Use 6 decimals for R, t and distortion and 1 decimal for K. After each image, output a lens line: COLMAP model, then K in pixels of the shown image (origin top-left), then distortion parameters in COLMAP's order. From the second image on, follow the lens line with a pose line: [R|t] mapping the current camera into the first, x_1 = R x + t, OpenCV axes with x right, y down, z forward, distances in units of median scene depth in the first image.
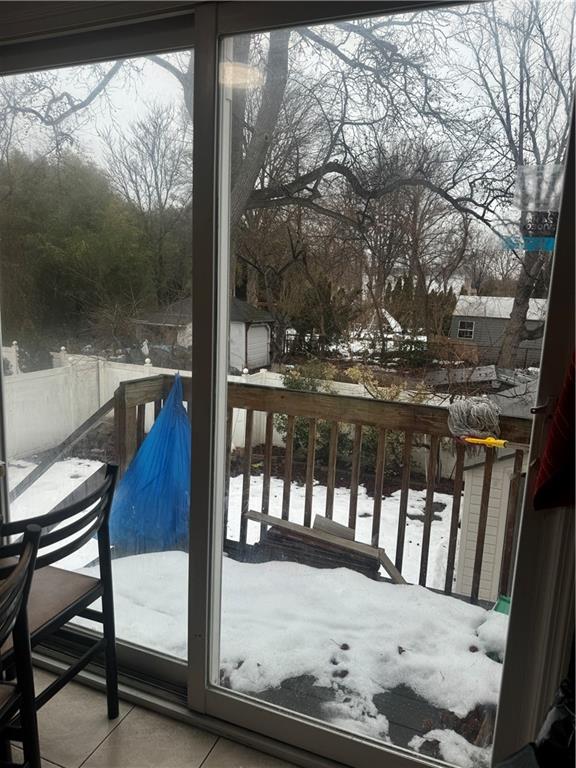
lens RADIAL K [[535.0, 0, 288.0], [0, 535.0, 384.0], [0, 0, 1]] dist [0.091085, -0.126242]
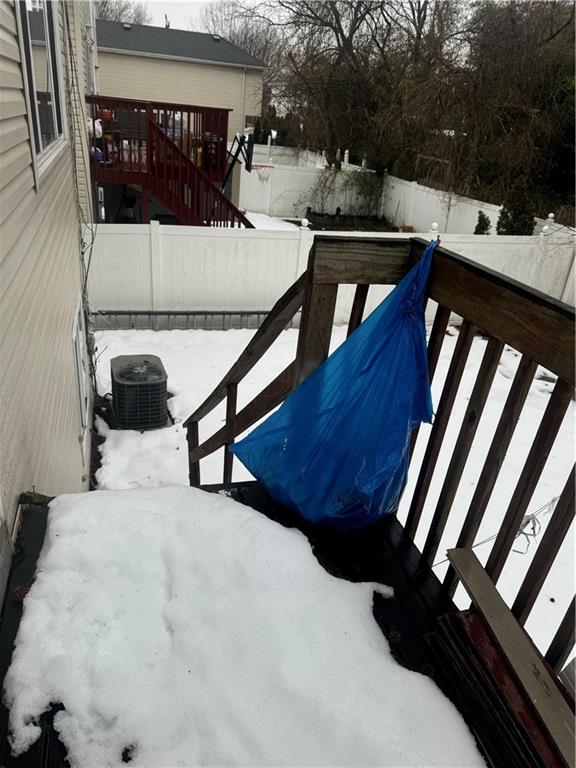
lens RADIAL K [[535.0, 0, 288.0], [0, 535.0, 384.0], [0, 0, 1]] dist [0.091085, -0.126242]
pose [[0.622876, 0.362092, -0.693481, 0.040788], [-0.193550, 0.930208, 0.311852, -0.009255], [0.758000, -0.060022, 0.649487, 0.201145]]
